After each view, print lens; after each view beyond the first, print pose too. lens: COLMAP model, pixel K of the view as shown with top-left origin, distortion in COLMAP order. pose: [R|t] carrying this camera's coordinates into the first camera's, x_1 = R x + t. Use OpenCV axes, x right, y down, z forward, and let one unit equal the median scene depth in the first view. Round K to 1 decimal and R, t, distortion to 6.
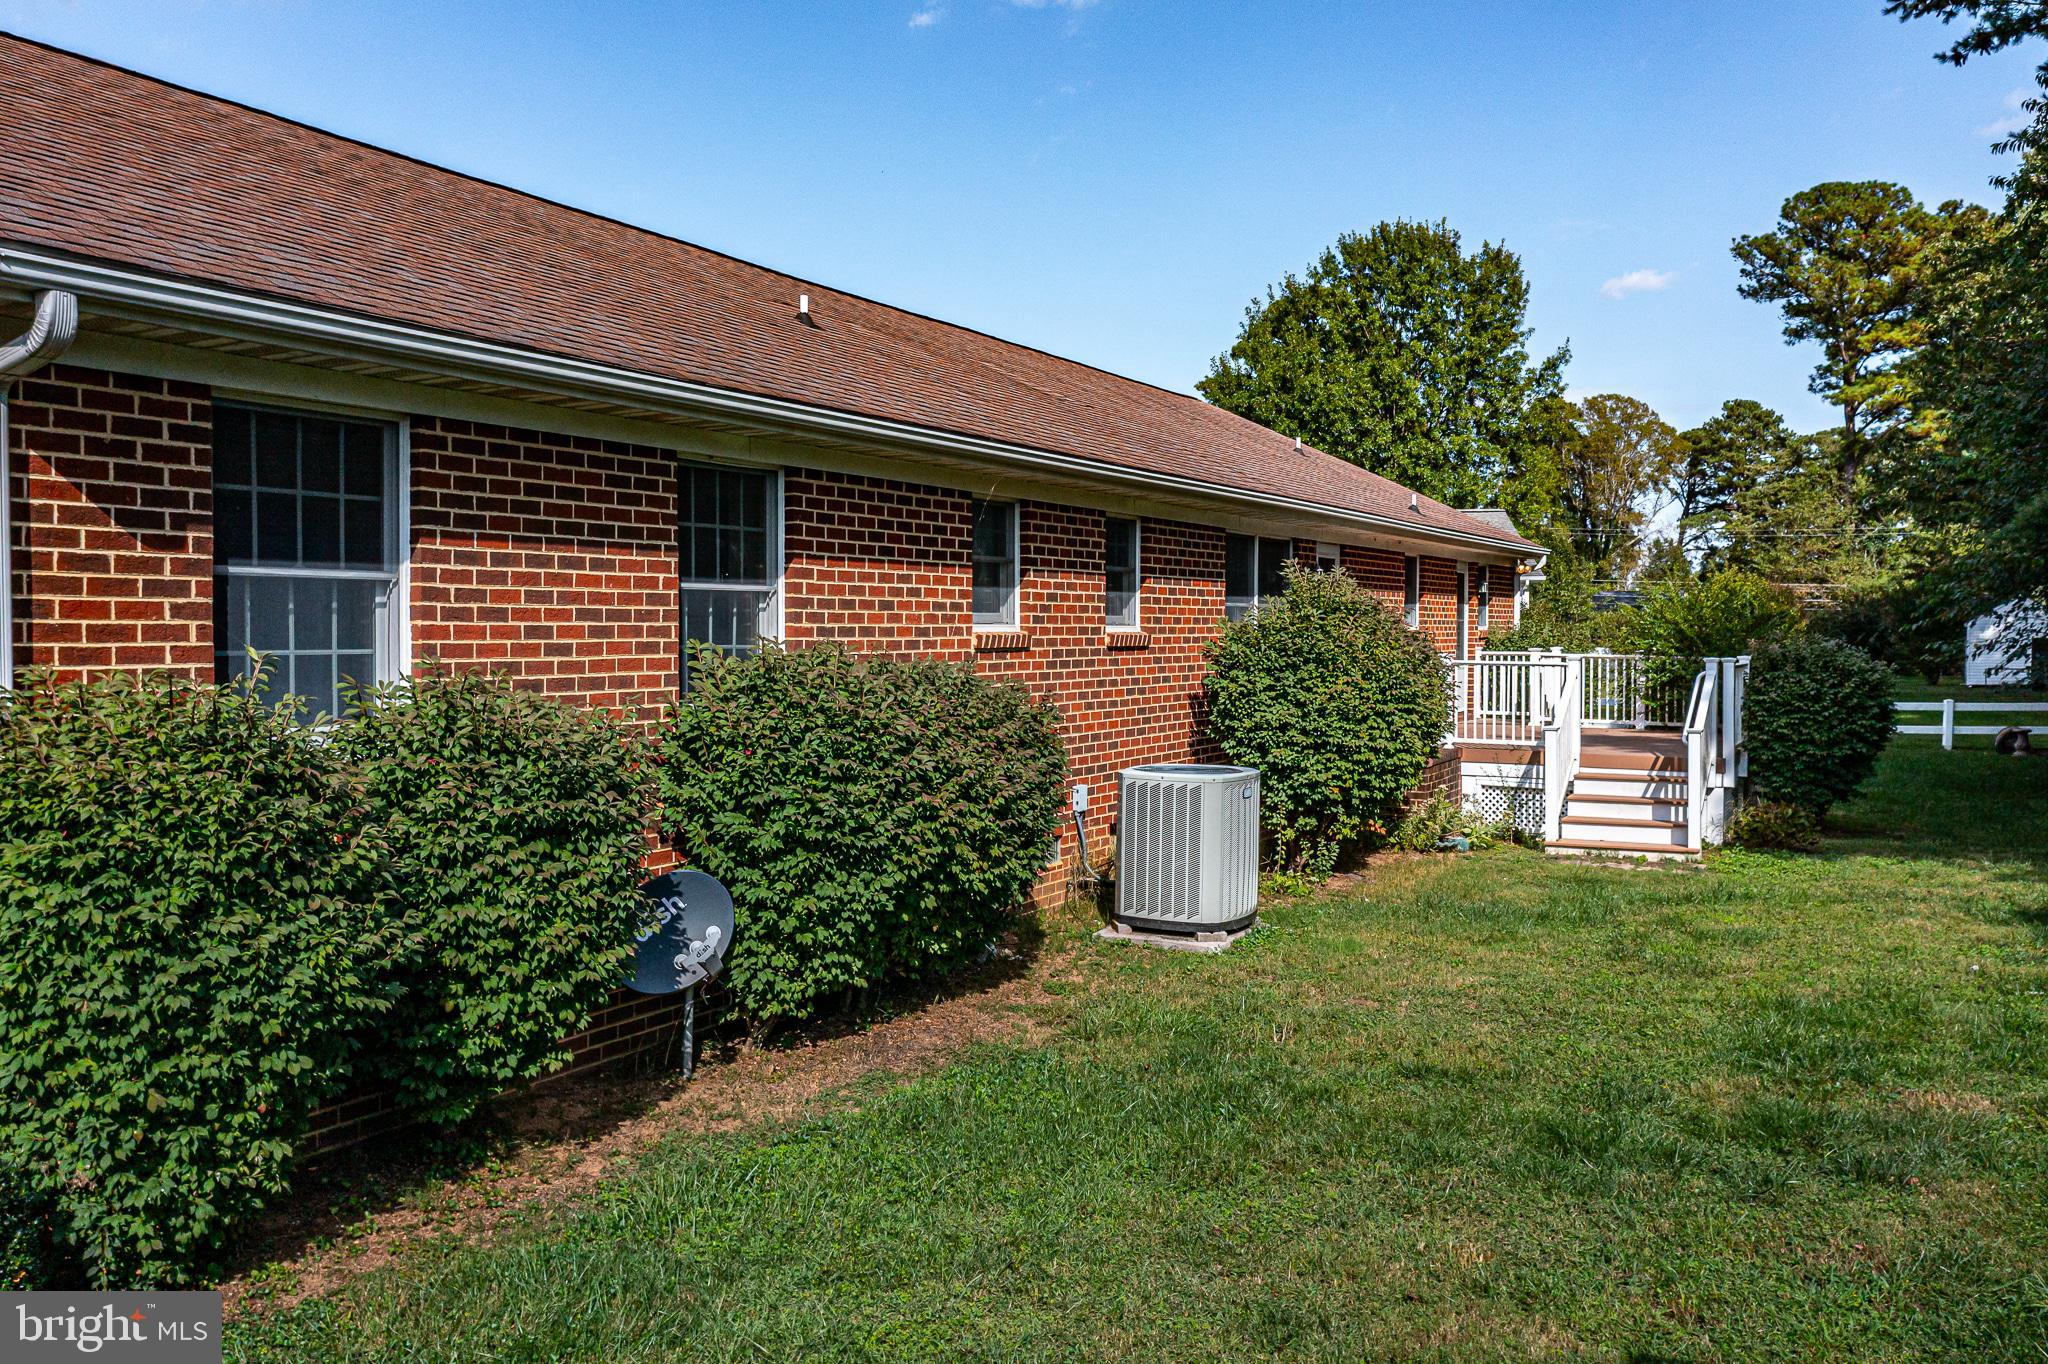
lens RADIAL K [[1637.5, 0, 1024.0], [0, 1637.5, 682.0], [0, 0, 1]] dist [-0.007915, 0.003906]
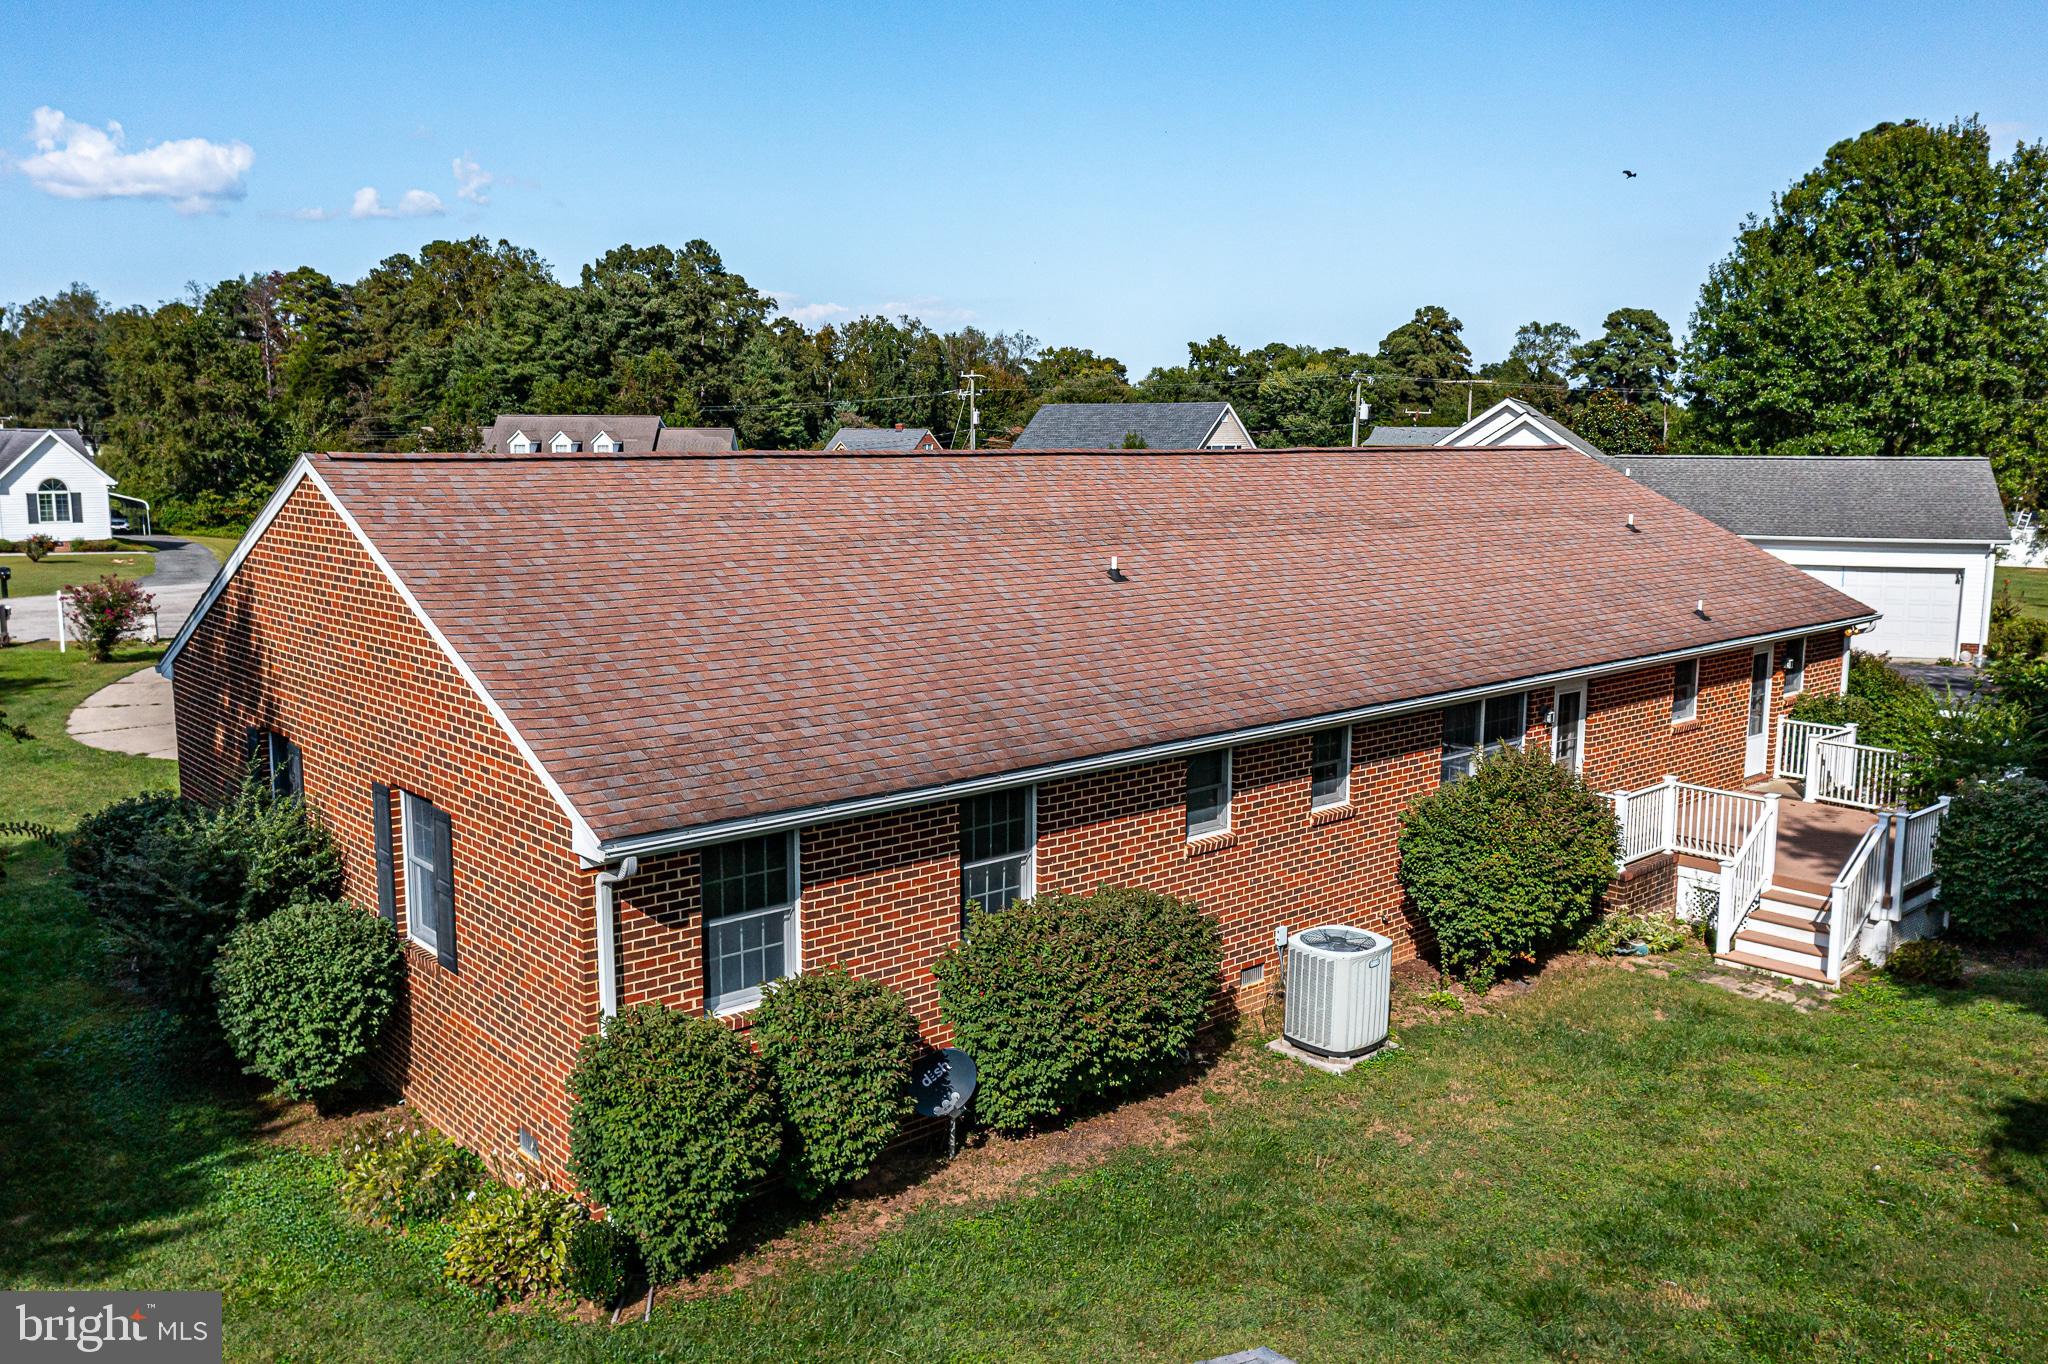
lens RADIAL K [[1628.8, 0, 1024.0], [0, 1628.8, 682.0], [0, 0, 1]] dist [-0.015487, -0.012573]
pose [[0.944366, 0.053396, -0.324533, 0.430665], [-0.013122, 0.992064, 0.125044, -0.513352], [0.328634, -0.113829, 0.937573, -0.606199]]
